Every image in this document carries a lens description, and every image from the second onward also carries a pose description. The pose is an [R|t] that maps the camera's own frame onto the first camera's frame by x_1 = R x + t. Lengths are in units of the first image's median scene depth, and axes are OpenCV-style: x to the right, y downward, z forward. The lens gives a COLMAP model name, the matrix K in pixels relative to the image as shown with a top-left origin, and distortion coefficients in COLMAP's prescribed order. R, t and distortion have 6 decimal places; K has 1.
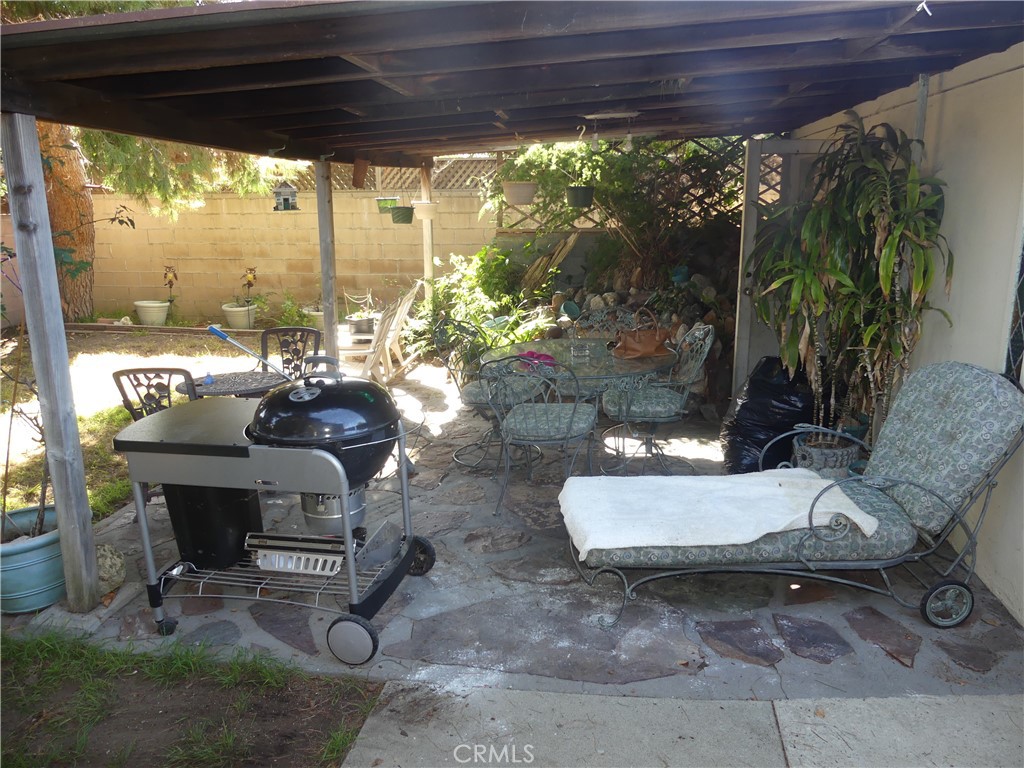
lens RADIAL K [[777.6, 0, 512.0], [0, 777.6, 384.0], [0, 0, 1]] dist [-0.032253, 0.048741]
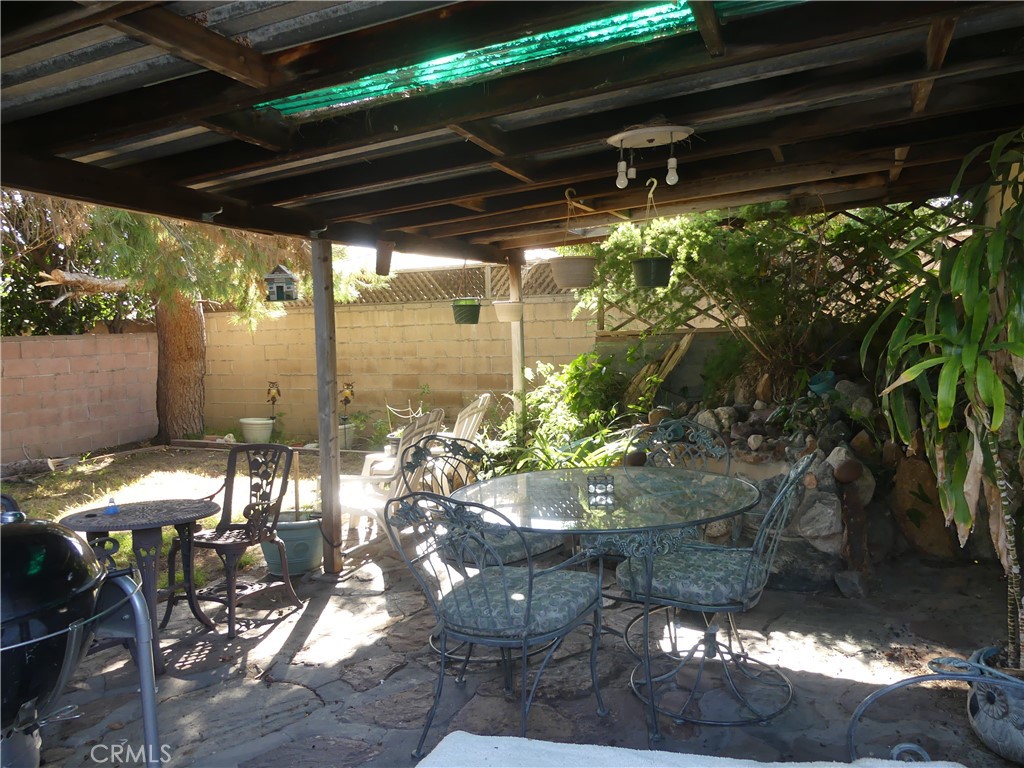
lens RADIAL K [[777.6, 0, 512.0], [0, 777.6, 384.0], [0, 0, 1]] dist [-0.032253, 0.048741]
pose [[0.967964, -0.004566, -0.251049, 0.104850], [-0.036134, 0.986894, -0.157272, -0.012537], [0.248476, 0.161305, 0.955113, 0.205621]]
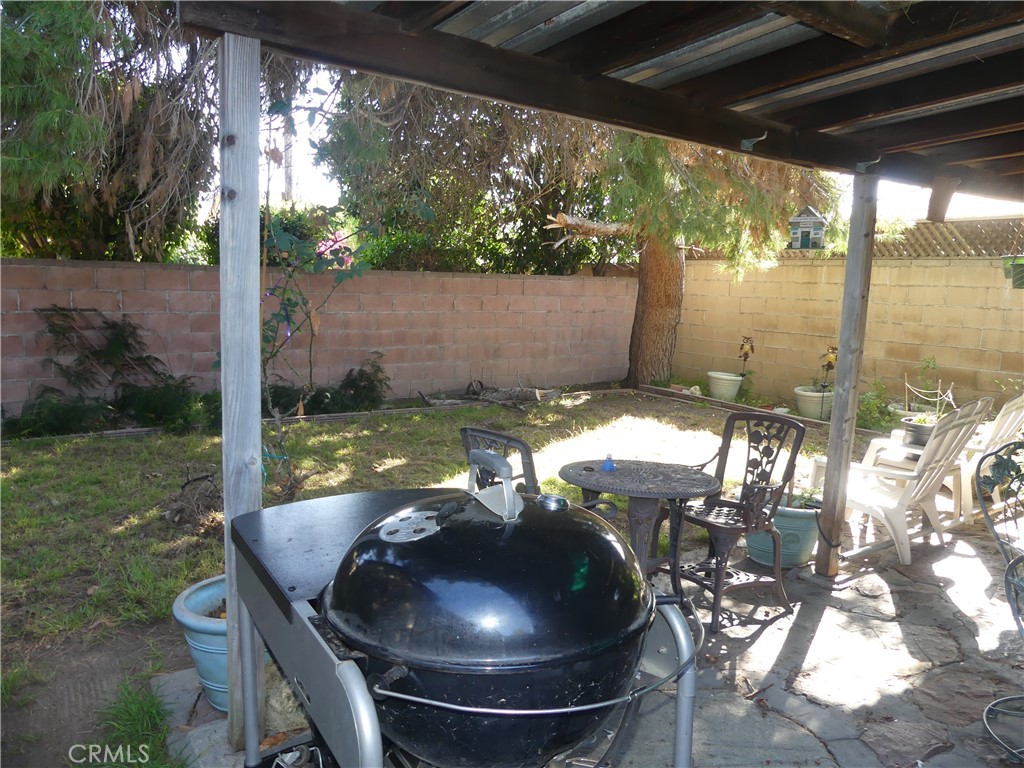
lens RADIAL K [[770.3, 0, 512.0], [0, 770.3, 384.0], [0, 0, 1]] dist [-0.001391, -0.032364]
pose [[0.681107, 0.123374, -0.721714, 0.029355], [-0.205028, 0.978404, -0.026239, -0.024496], [0.702891, 0.165843, 0.691693, 0.253598]]
